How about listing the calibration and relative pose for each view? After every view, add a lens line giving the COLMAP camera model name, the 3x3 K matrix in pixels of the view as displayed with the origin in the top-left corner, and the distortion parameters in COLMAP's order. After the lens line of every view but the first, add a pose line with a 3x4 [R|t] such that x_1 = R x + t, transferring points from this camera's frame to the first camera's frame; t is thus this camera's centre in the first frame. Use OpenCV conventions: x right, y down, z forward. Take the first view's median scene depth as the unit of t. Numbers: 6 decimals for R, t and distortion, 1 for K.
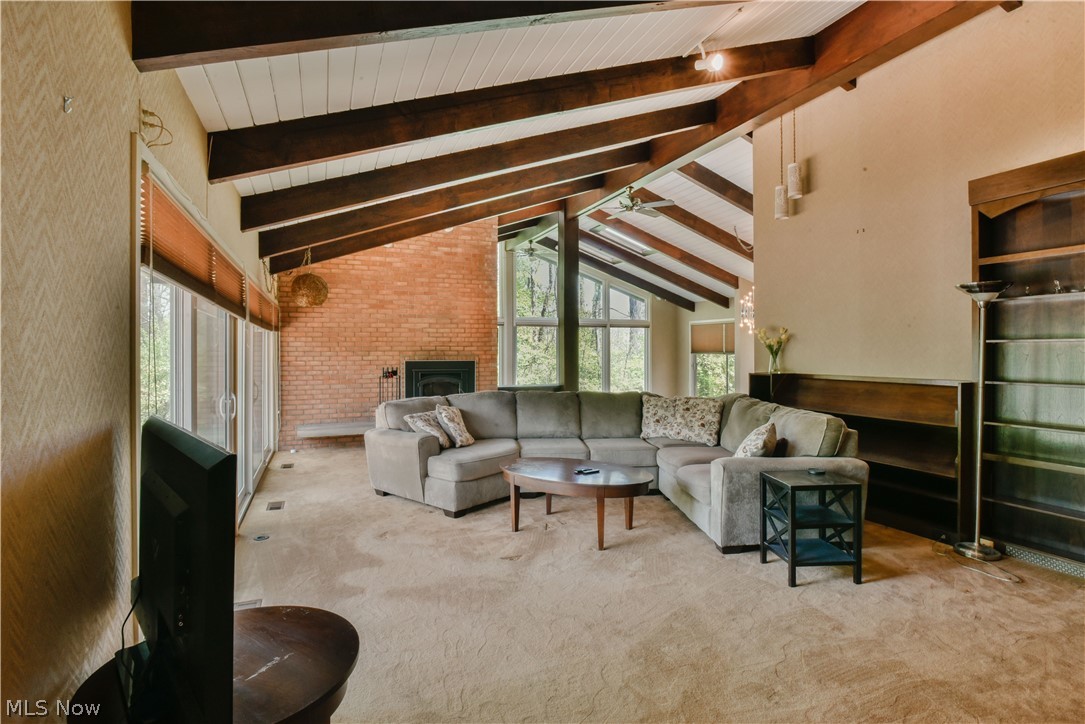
lens RADIAL K [[539.9, 0, 542.8], [0, 539.9, 355.6], [0, 0, 1]] dist [-0.016802, -0.000080]
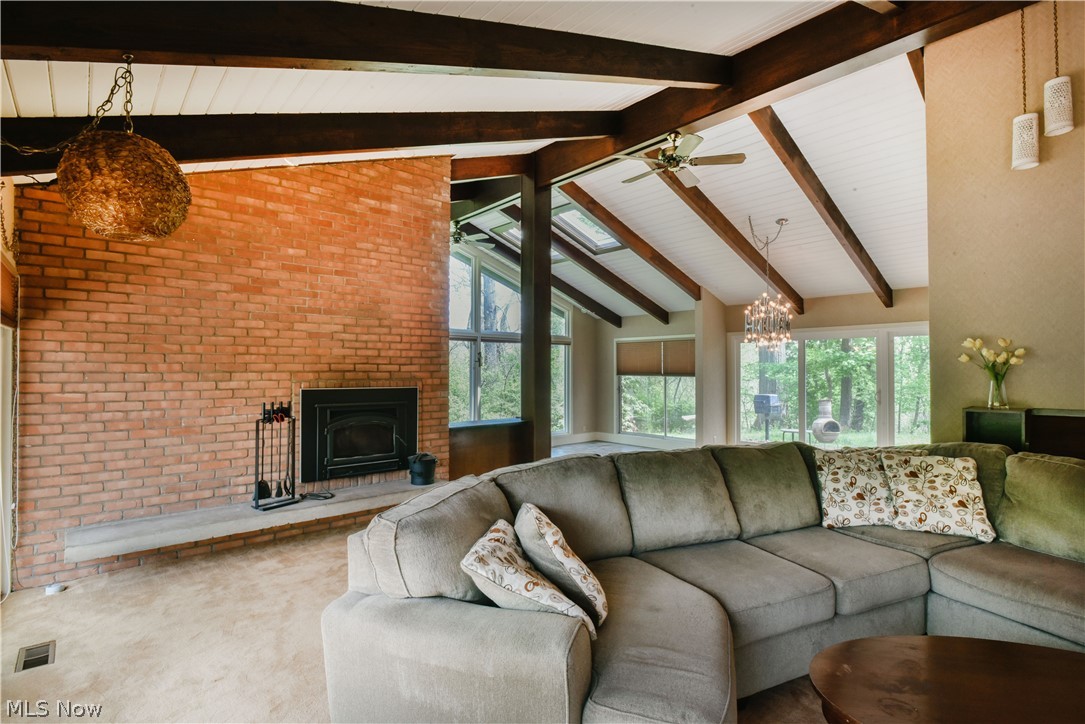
lens RADIAL K [[516.9, 0, 543.5], [0, 516.9, 367.2], [0, 0, 1]] dist [-0.015457, 0.000140]
pose [[0.943021, 0.006042, 0.332679, -0.199421], [-0.000409, 0.999855, -0.017000, -0.004468], [-0.332734, 0.015895, 0.942887, 0.417687]]
